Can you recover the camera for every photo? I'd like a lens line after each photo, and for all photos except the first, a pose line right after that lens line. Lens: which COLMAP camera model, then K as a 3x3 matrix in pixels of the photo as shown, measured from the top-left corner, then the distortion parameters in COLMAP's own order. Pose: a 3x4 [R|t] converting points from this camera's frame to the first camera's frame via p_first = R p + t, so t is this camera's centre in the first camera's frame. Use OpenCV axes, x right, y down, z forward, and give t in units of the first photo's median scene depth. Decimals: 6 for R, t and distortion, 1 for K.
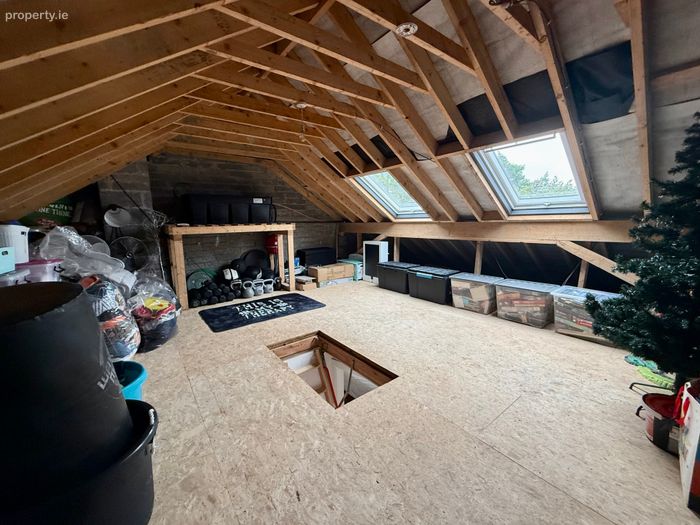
lens RADIAL K [[281.3, 0, 349.7], [0, 281.3, 259.1], [0, 0, 1]] dist [-0.000801, -0.000115]
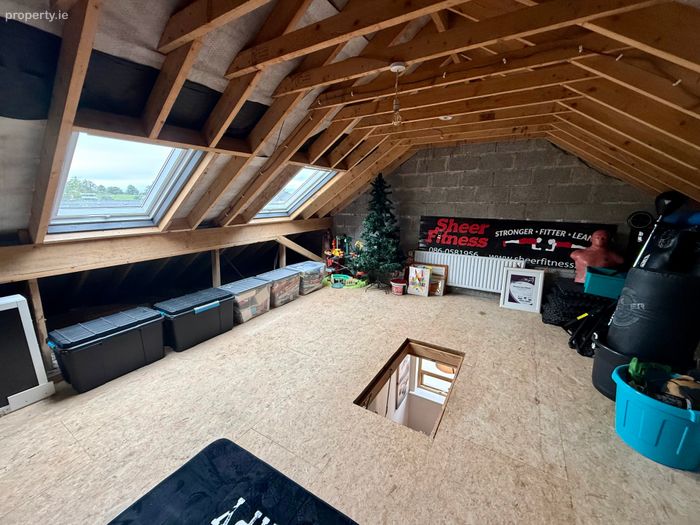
lens RADIAL K [[281.3, 0, 349.5], [0, 281.3, 265.3], [0, 0, 1]] dist [-0.000801, -0.000115]
pose [[-0.346152, -0.129098, 0.929254, -0.565153], [0.209658, 0.954793, 0.210745, -0.125498], [-0.914452, 0.267775, -0.303437, 0.970308]]
